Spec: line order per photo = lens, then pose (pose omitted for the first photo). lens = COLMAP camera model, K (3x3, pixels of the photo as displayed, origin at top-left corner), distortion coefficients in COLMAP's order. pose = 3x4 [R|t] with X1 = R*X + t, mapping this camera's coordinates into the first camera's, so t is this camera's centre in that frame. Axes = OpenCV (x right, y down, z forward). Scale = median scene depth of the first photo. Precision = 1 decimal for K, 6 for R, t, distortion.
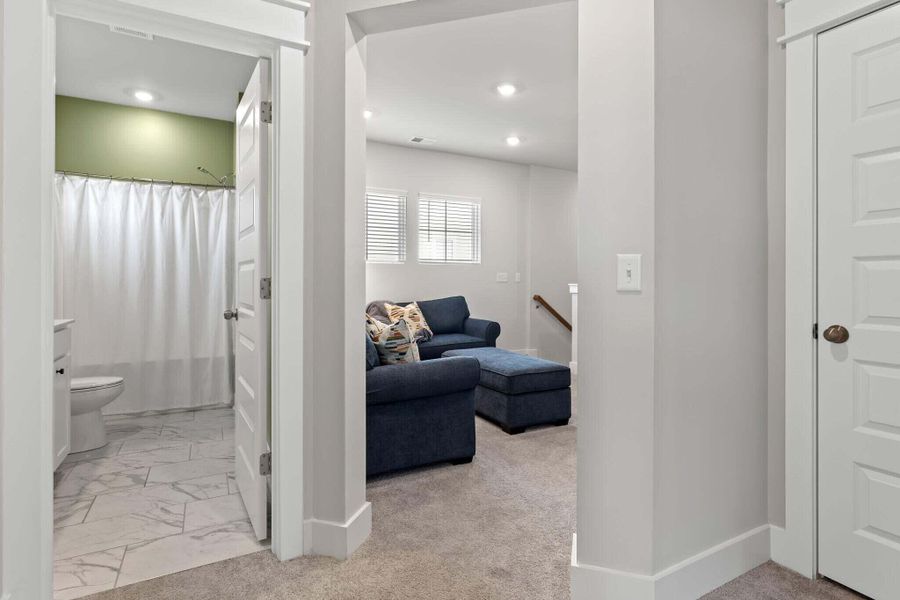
lens RADIAL K [[425.9, 0, 450.5], [0, 425.9, 283.8], [0, 0, 1]] dist [-0.020282, 0.005764]
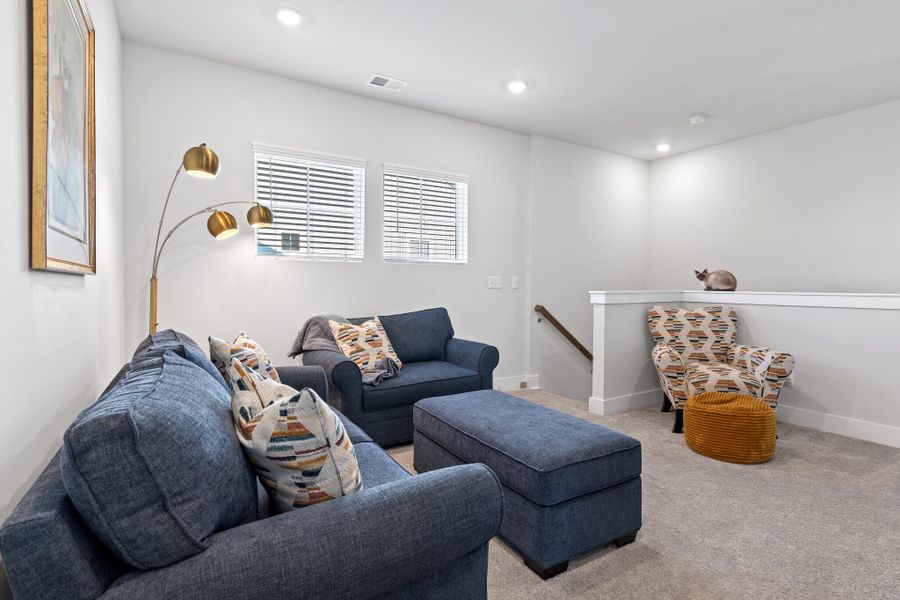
lens RADIAL K [[425.9, 0, 450.5], [0, 425.9, 283.8], [0, 0, 1]] dist [-0.020282, 0.005764]
pose [[0.998319, 0.000908, 0.057943, -0.002832], [-0.000271, 0.999939, -0.011011, -0.004407], [-0.057949, 0.010977, 0.998259, 0.314292]]
